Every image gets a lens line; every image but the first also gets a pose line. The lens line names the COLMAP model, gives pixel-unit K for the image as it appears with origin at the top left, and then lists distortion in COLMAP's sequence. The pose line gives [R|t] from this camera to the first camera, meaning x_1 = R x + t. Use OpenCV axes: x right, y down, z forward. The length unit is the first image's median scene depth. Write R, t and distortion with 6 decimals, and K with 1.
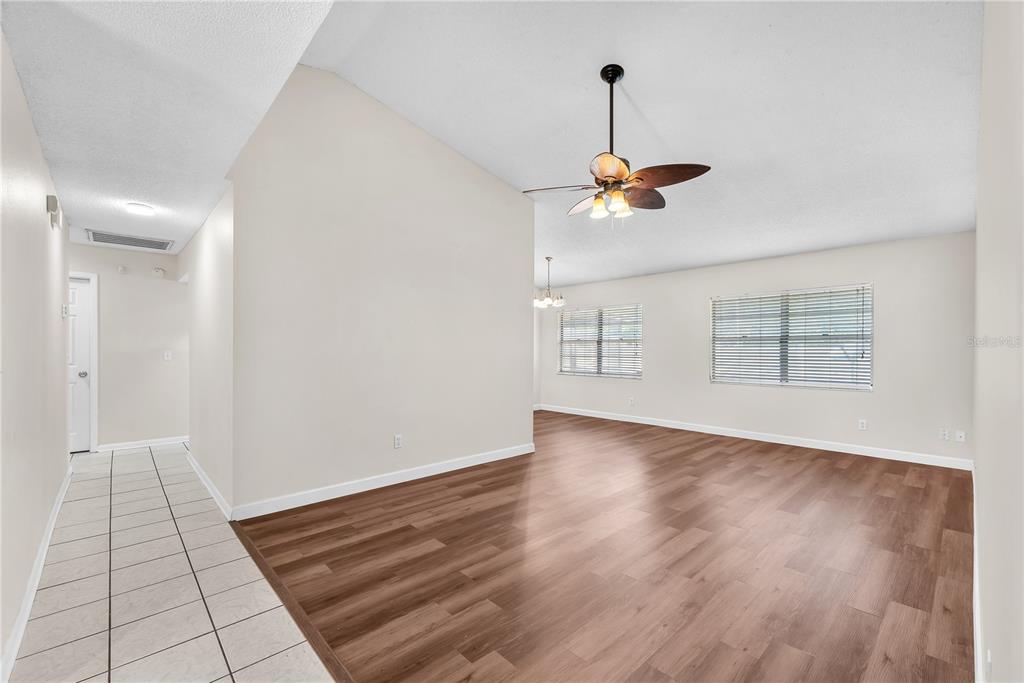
lens RADIAL K [[428.7, 0, 512.5], [0, 428.7, 346.6], [0, 0, 1]] dist [-0.000428, 0.000226]
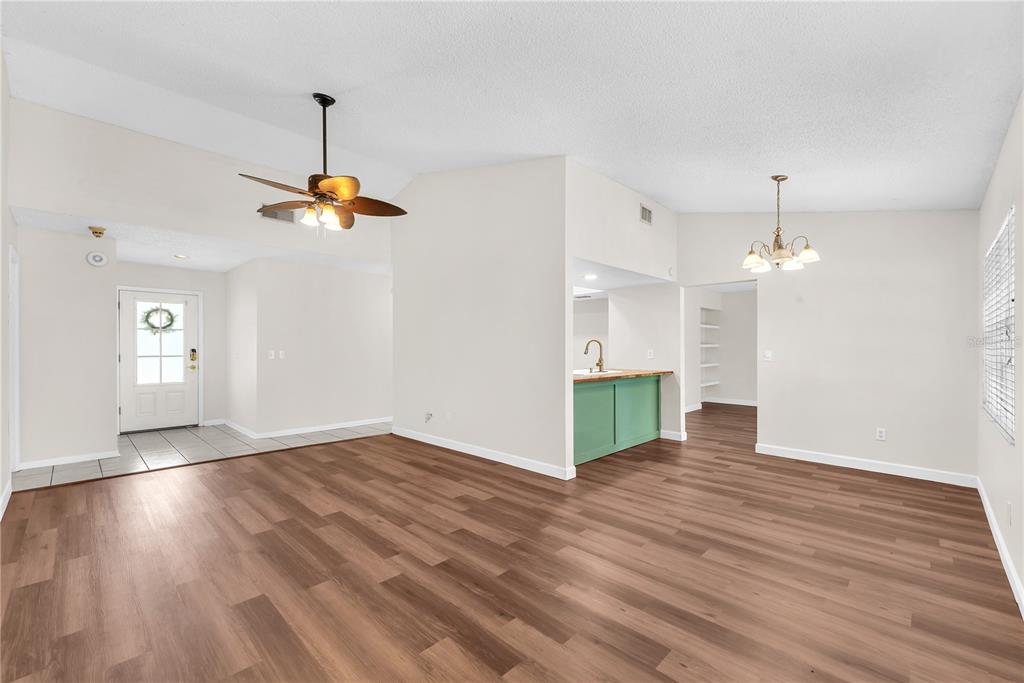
lens RADIAL K [[428.7, 0, 512.3], [0, 428.7, 346.4], [0, 0, 1]] dist [-0.000428, 0.000226]
pose [[0.043263, -0.004144, -0.999055, 1.300251], [0.006268, 0.999973, -0.003877, 0.005451], [0.999044, -0.006094, 0.043288, 1.365395]]
